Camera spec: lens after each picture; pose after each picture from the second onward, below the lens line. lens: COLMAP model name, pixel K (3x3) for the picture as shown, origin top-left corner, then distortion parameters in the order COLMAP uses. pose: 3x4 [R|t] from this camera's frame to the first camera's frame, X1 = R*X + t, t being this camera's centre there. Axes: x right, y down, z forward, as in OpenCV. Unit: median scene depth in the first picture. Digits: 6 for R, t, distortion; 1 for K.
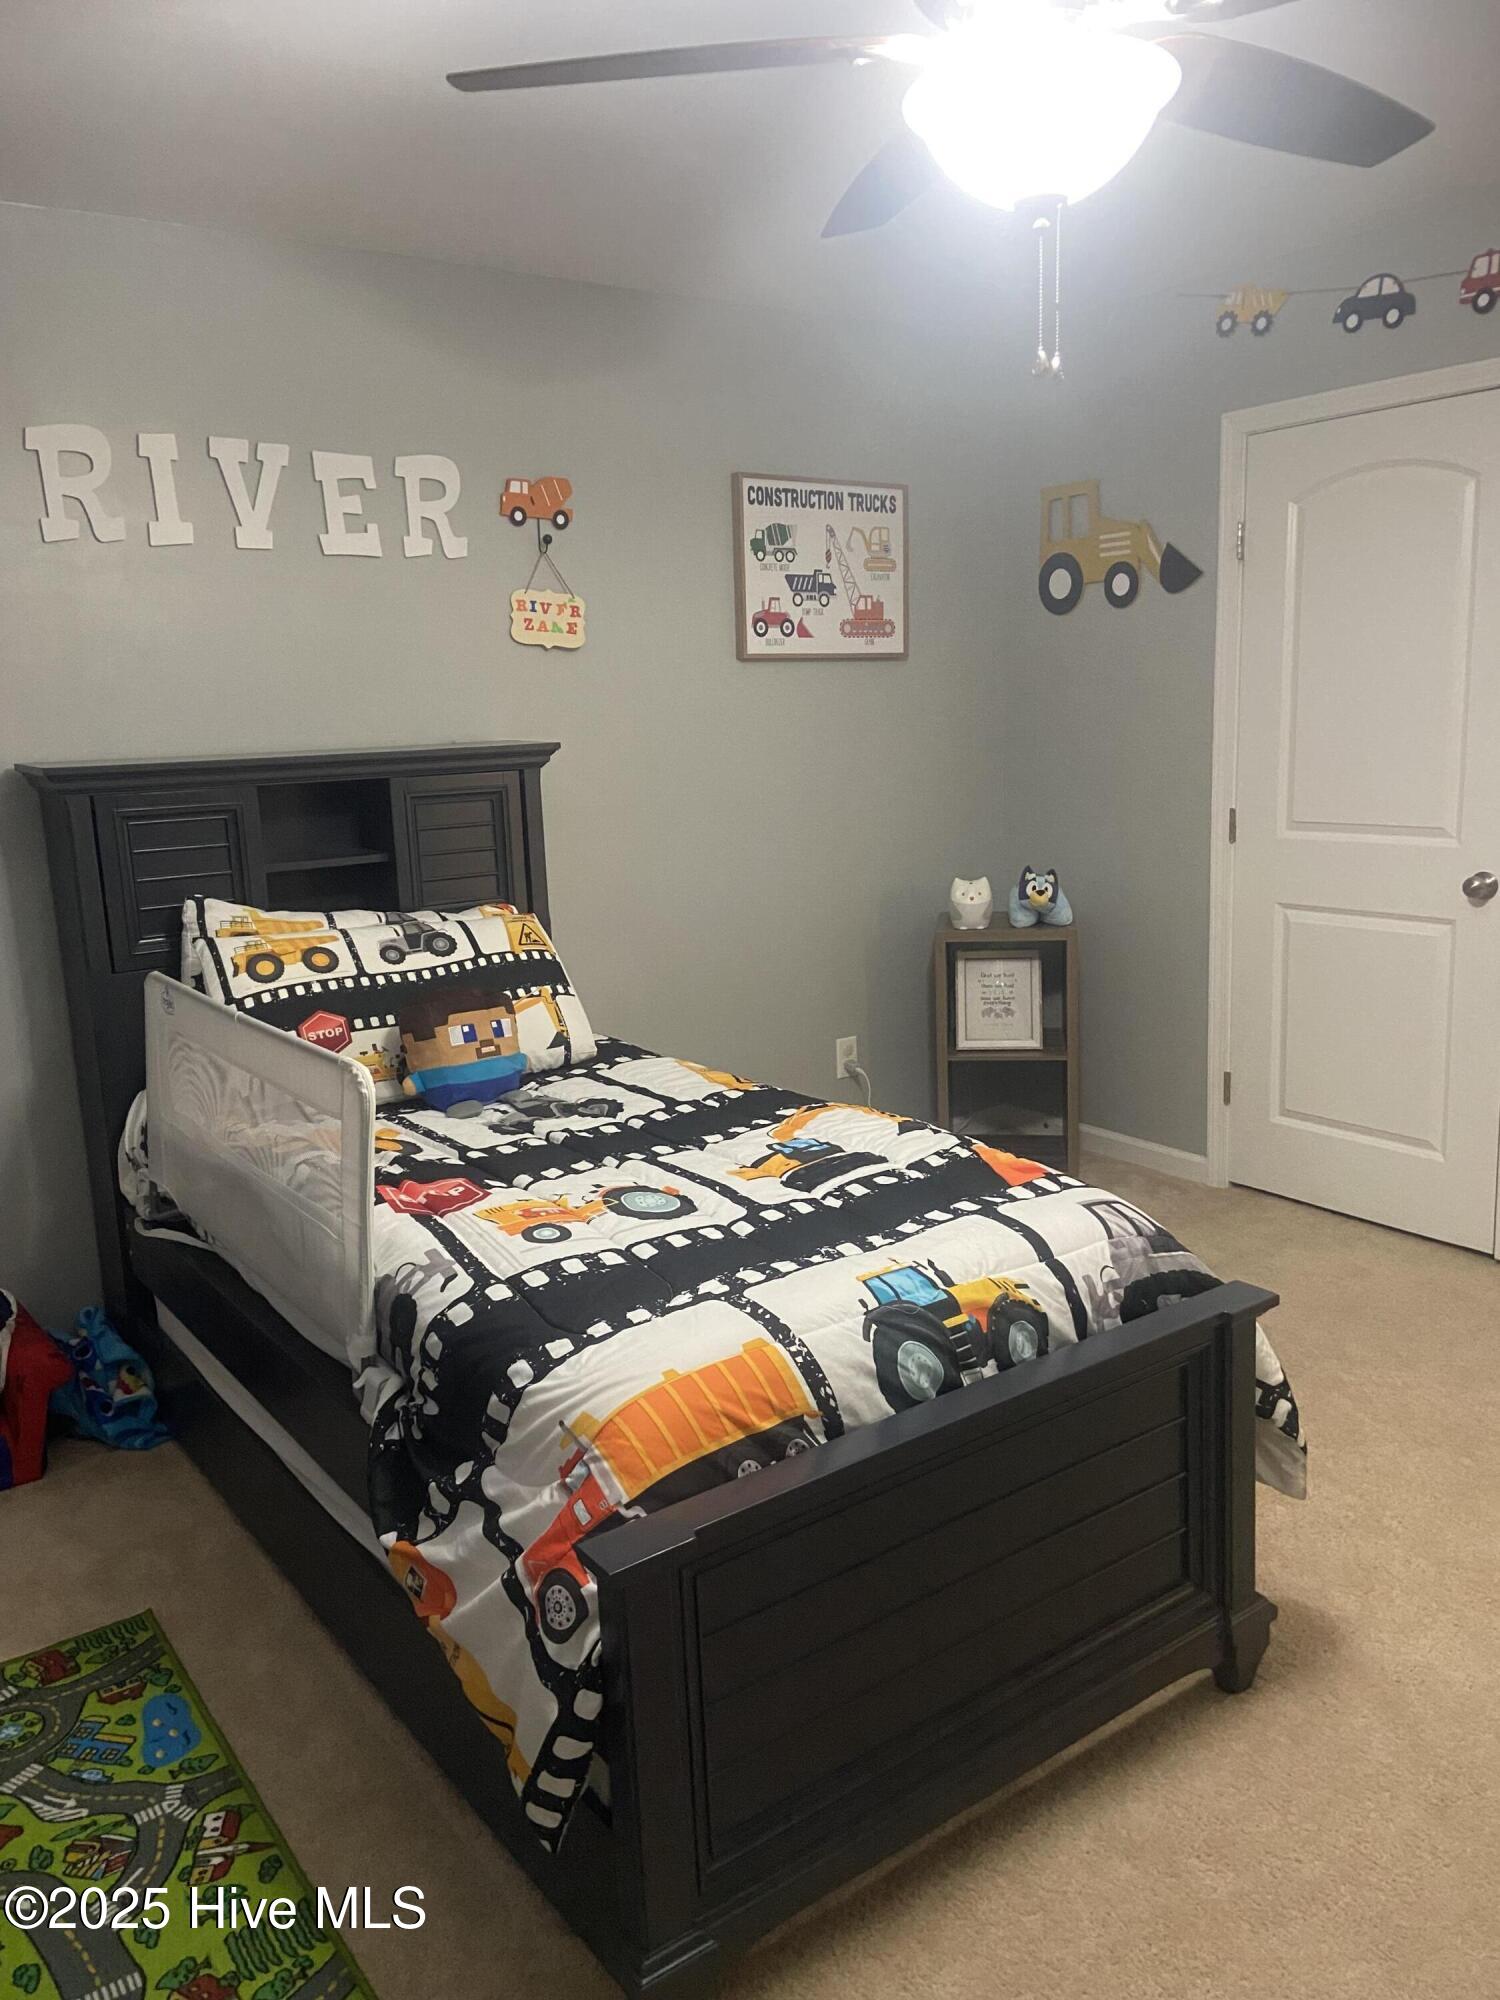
lens RADIAL K [[1511.7, 0, 739.4], [0, 1511.7, 1006.7], [0, 0, 1]] dist [0.055403, -0.072070]
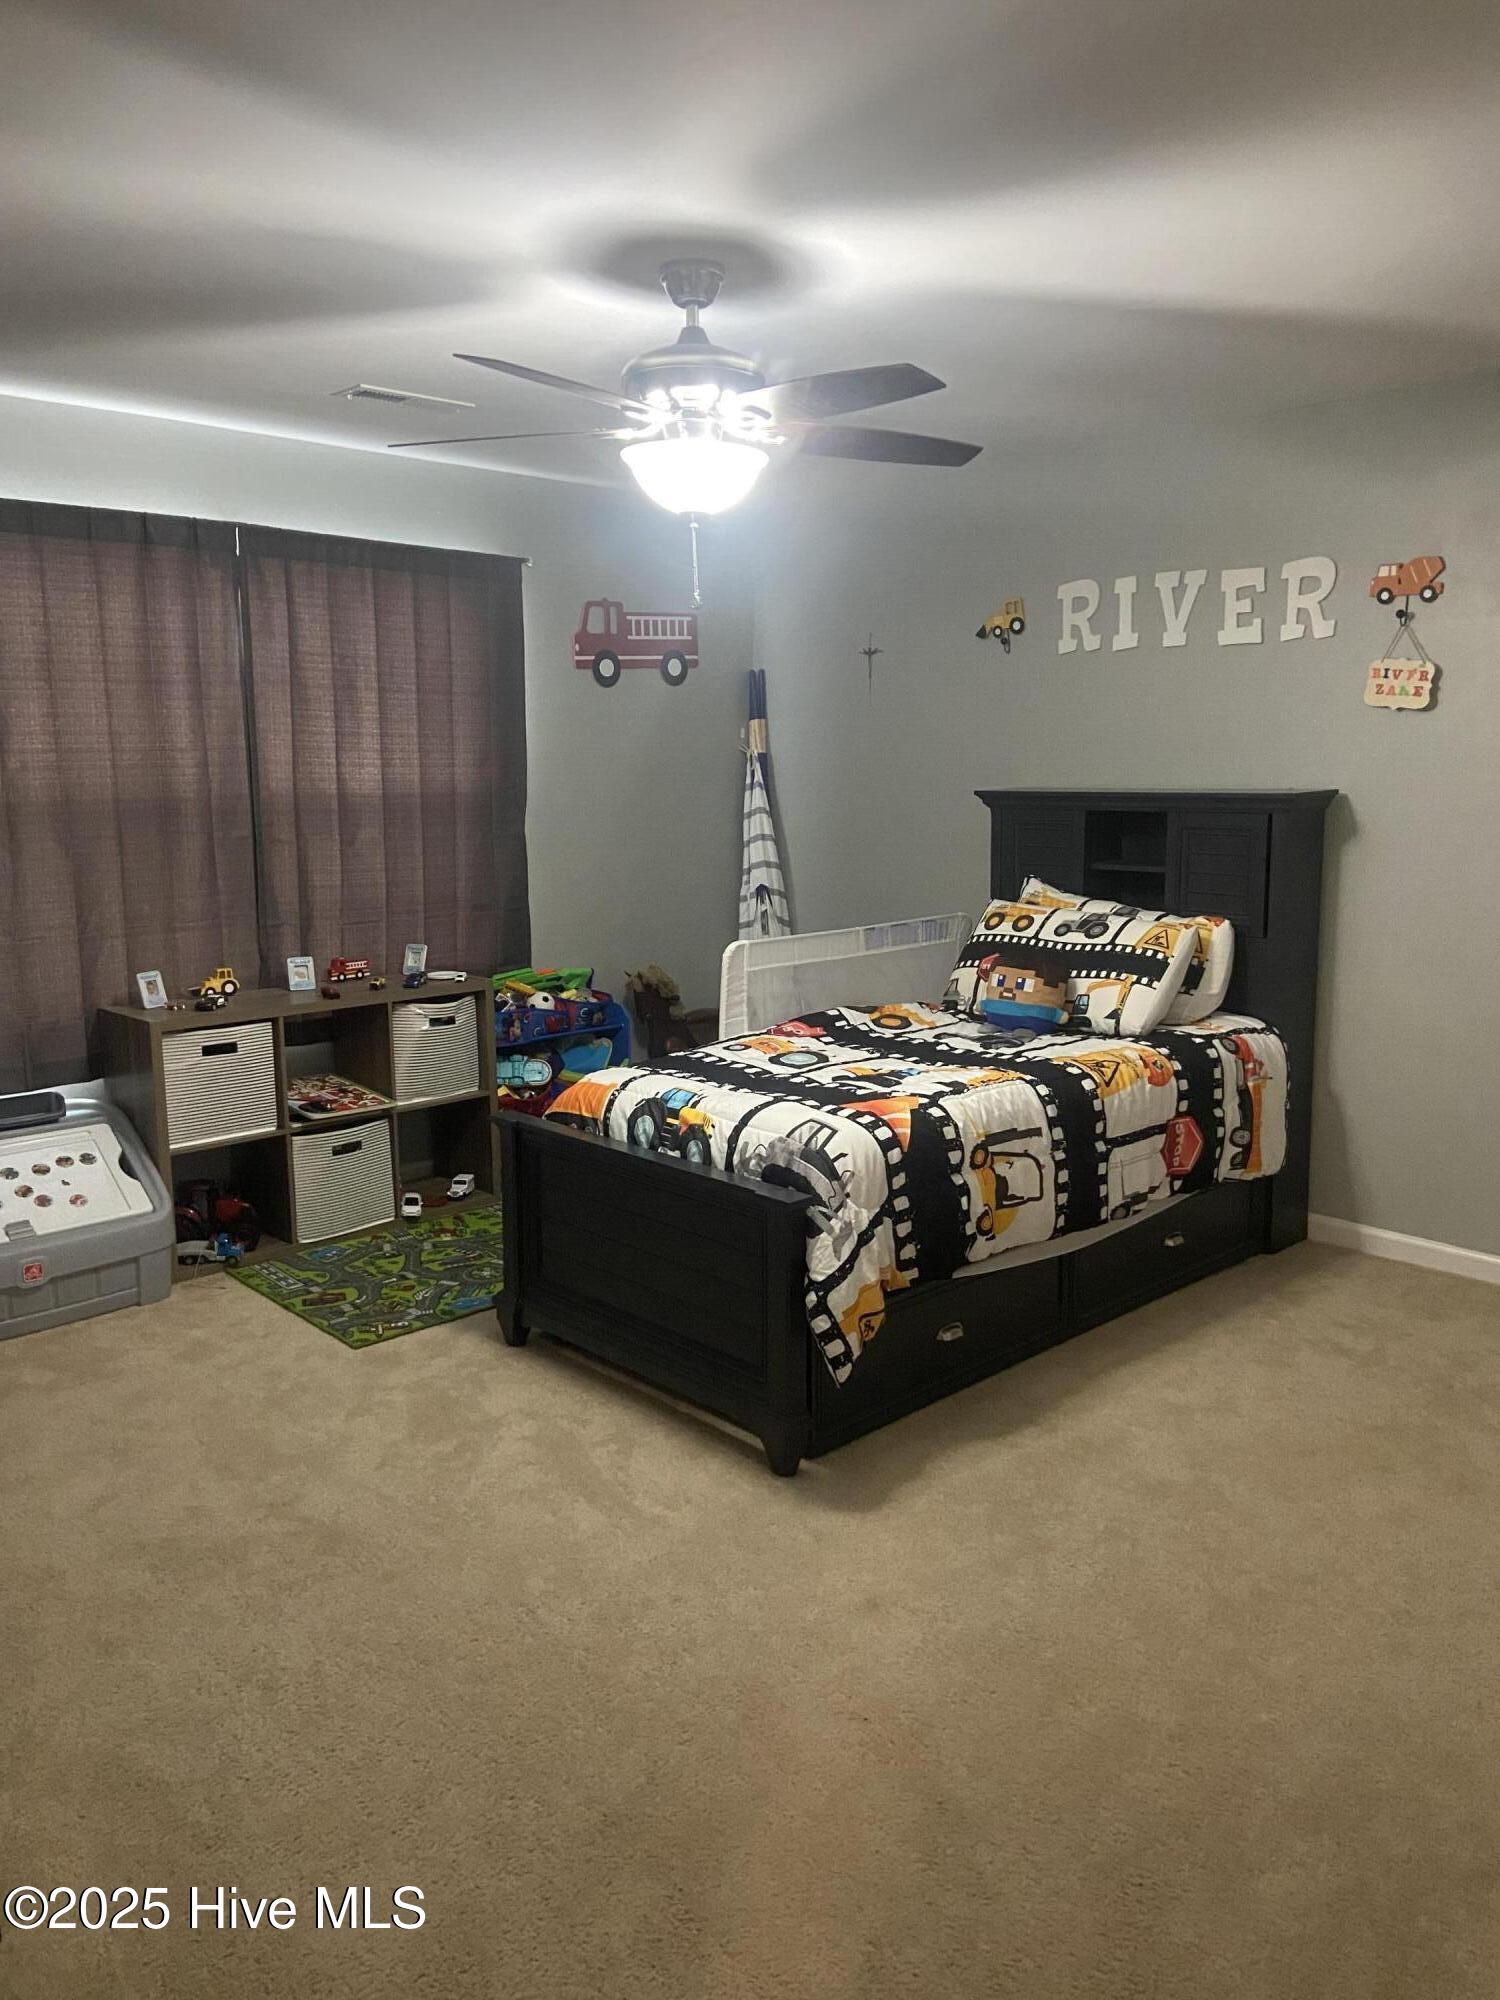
lens RADIAL K [[1511.7, 0, 736.4], [0, 1511.7, 993.9], [0, 0, 1]] dist [0.055403, -0.072070]
pose [[0.107335, 0.189742, -0.975949, 1.088731], [-0.187311, 0.967901, 0.167577, -0.148719], [0.976419, 0.164819, 0.139431, 0.458956]]
